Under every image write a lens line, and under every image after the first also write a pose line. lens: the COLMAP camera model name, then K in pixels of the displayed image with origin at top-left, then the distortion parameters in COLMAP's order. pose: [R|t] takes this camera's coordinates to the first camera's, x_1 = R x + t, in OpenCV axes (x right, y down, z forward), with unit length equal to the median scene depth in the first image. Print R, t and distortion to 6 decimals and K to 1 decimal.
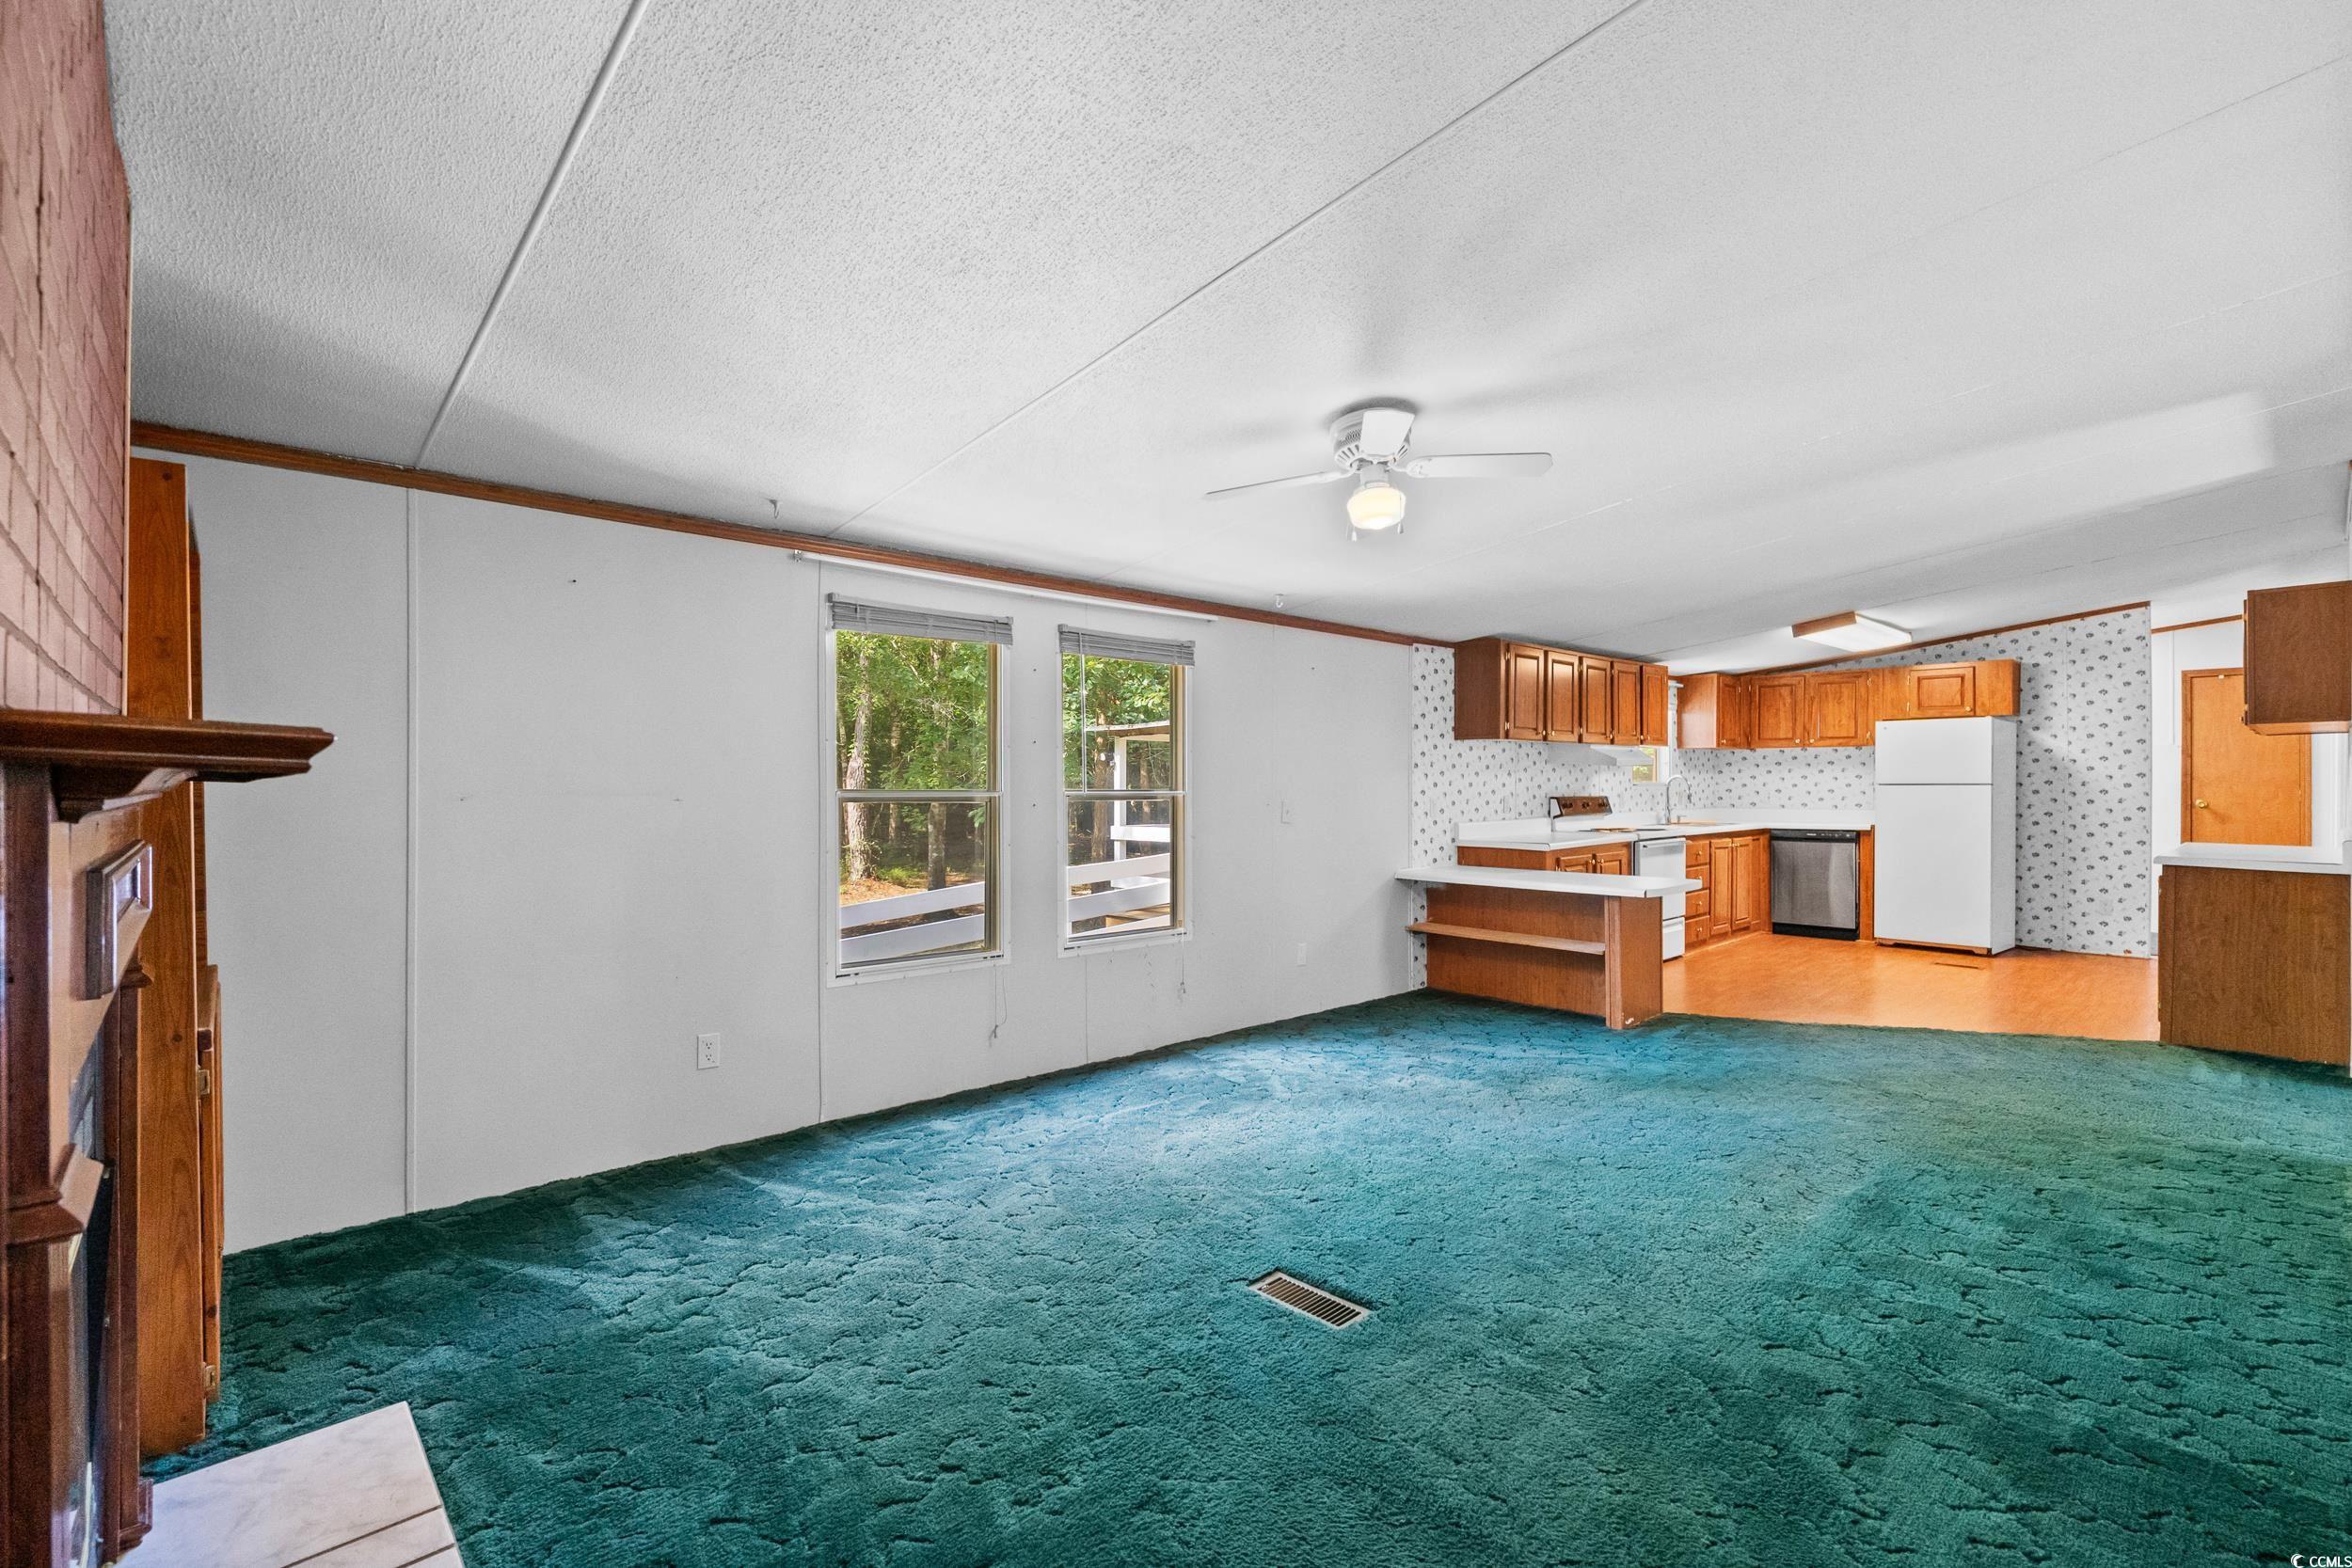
lens RADIAL K [[1059.0, 0, 1175.8], [0, 1059.0, 789.2], [0, 0, 1]] dist [0.000129, 0.000157]
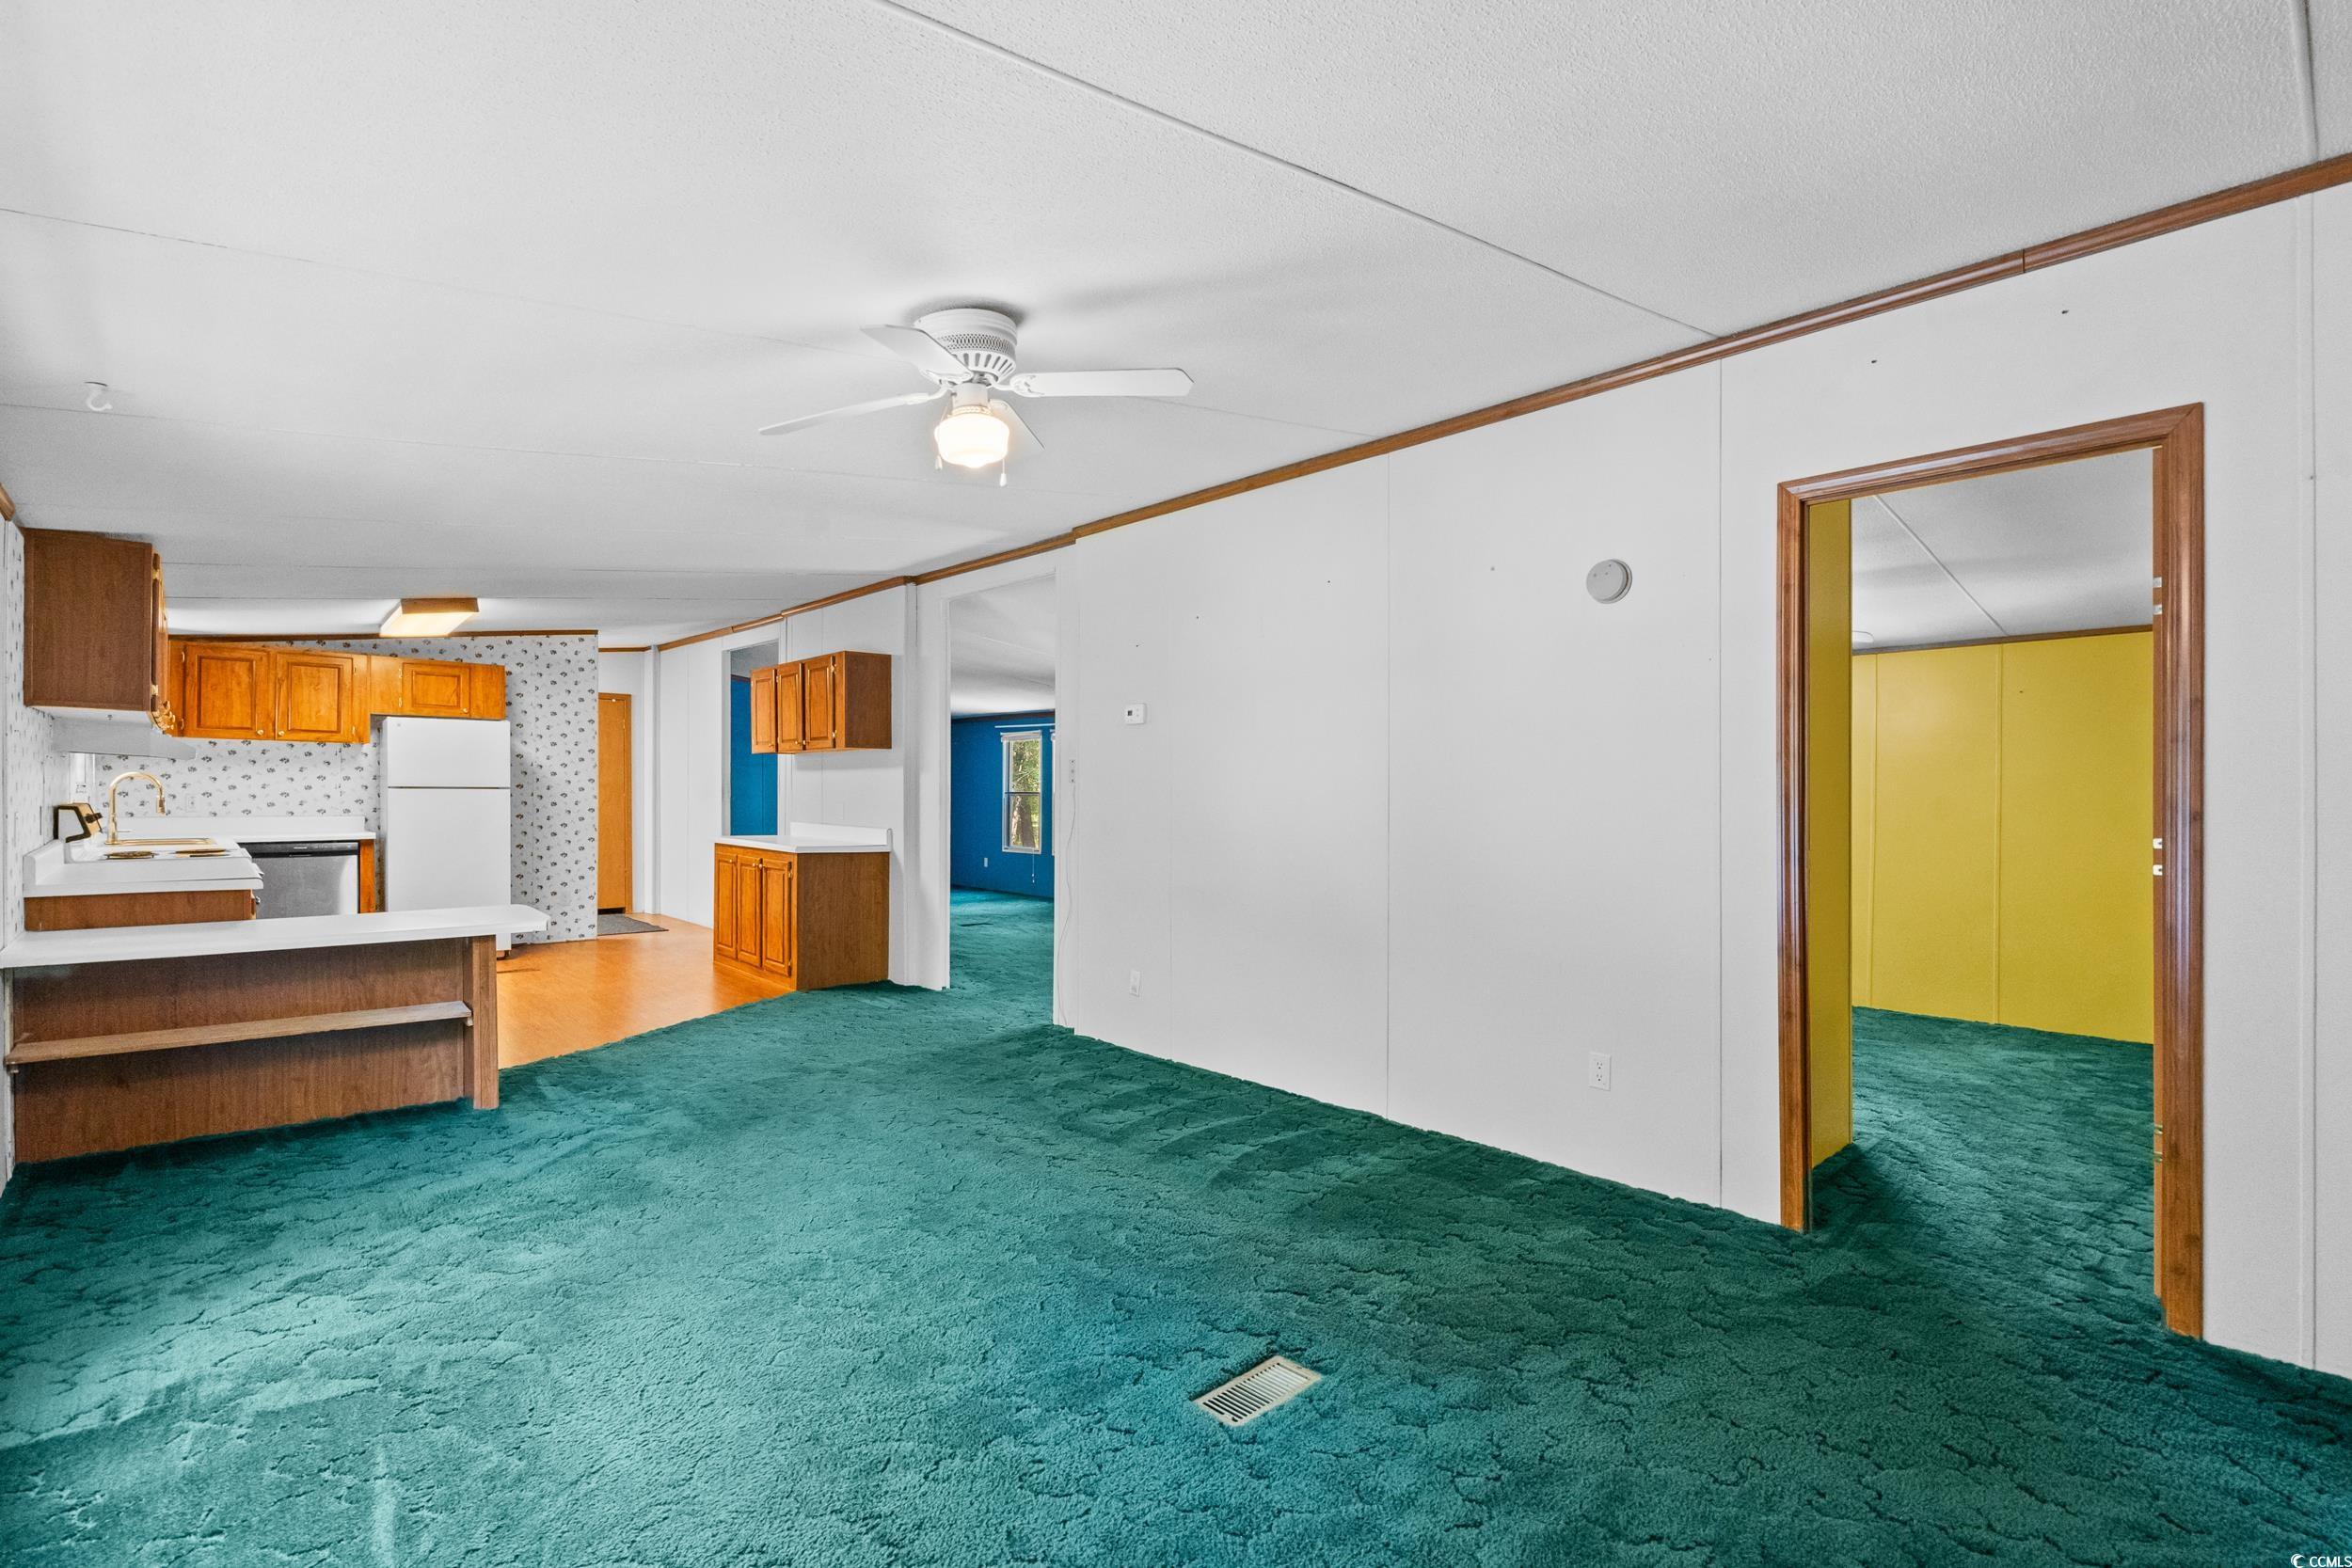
lens RADIAL K [[1086.4, 0, 1176.0], [0, 1086.4, 784.0], [0, 0, 1]] dist [0.001298, 0.000241]
pose [[0.019375, 0.007578, 0.999784, -0.241855], [-0.003961, 0.999964, -0.007503, -0.003116], [-0.999804, -0.003815, 0.019404, 0.327023]]
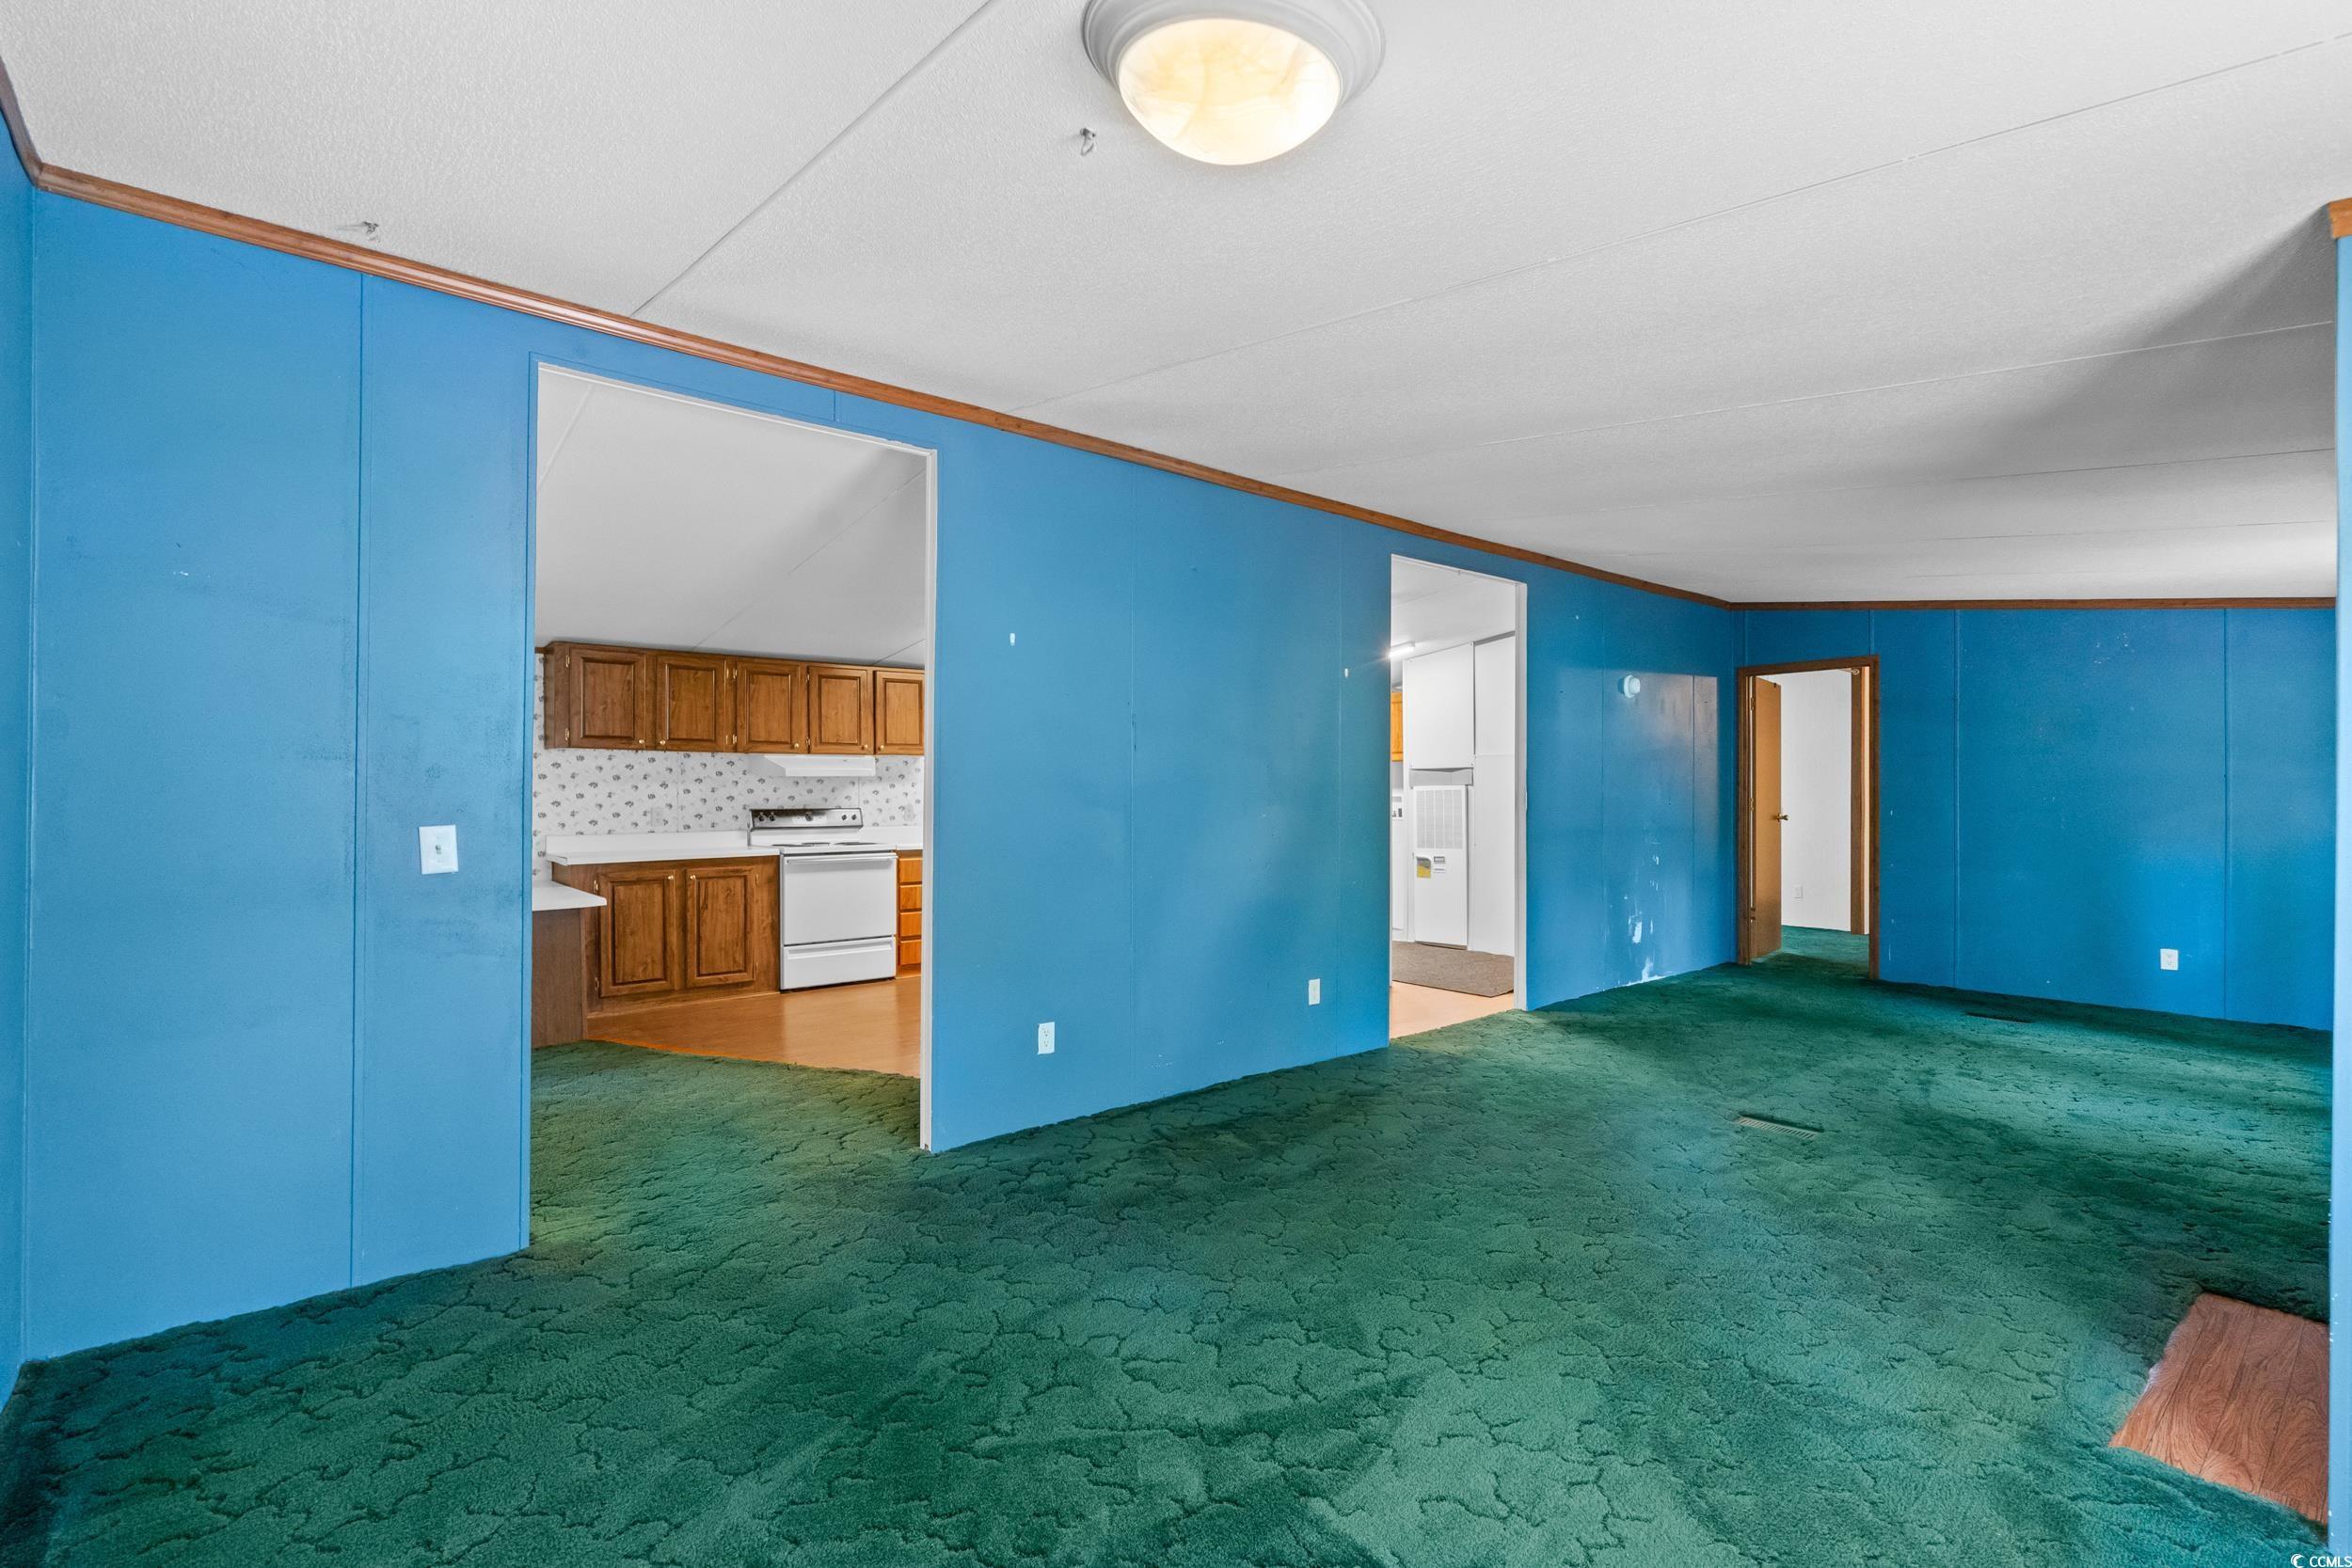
lens RADIAL K [[1086.4, 0, 1176.0], [0, 1086.4, 784.0], [0, 0, 1]] dist [0.001298, 0.000241]
pose [[0.998073, -0.000116, -0.062050, 0.761053], [-0.000938, 0.999856, -0.016952, 0.000824], [0.062043, 0.016977, 0.997929, 0.043450]]
